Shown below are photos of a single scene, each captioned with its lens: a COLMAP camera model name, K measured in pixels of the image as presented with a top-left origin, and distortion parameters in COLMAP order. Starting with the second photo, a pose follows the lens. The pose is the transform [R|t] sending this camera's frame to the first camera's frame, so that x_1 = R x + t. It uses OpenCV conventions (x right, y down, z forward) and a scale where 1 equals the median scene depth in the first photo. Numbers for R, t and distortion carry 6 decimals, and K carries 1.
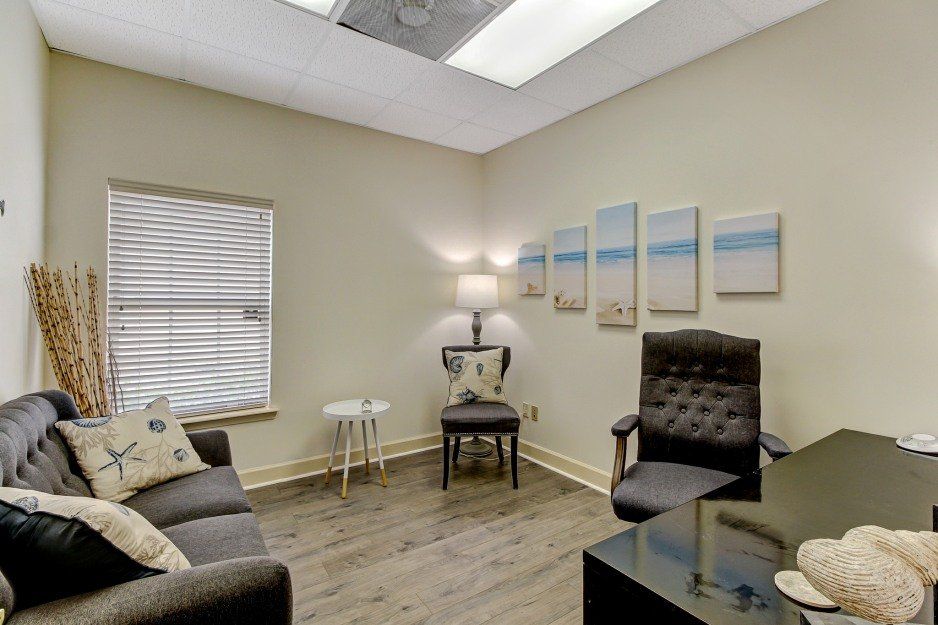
lens RADIAL K [[433.3, 0, 466.0], [0, 433.3, 311.7], [0, 0, 1]] dist [0.015764, -0.000481]
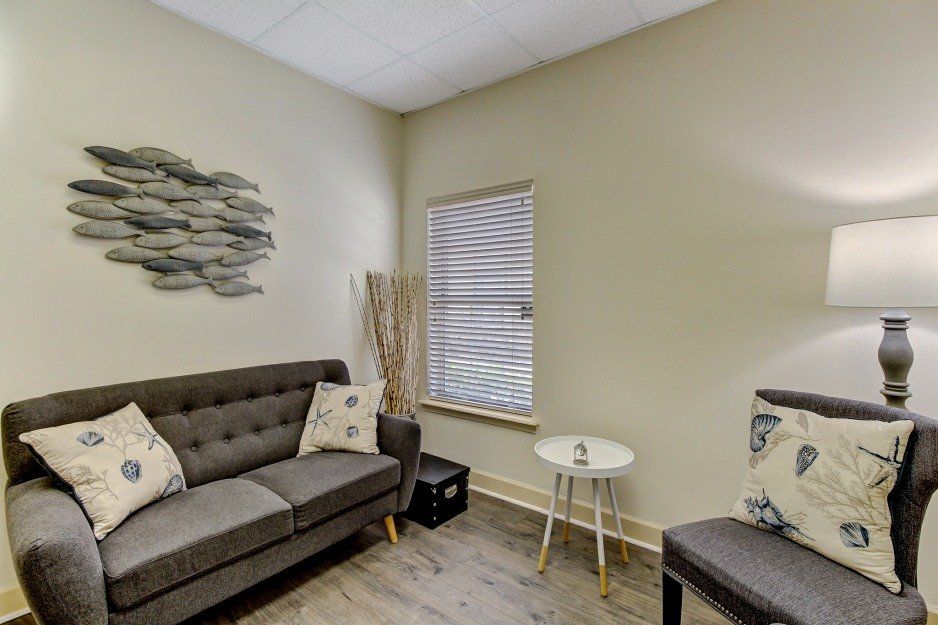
lens RADIAL K [[433.3, 0, 470.0], [0, 433.3, 306.2], [0, 0, 1]] dist [0.015764, -0.000481]
pose [[0.317504, 0.005706, -0.948240, 0.353646], [-0.021843, 0.999761, -0.001297, -0.001203], [0.948005, 0.021124, 0.317552, 0.651303]]
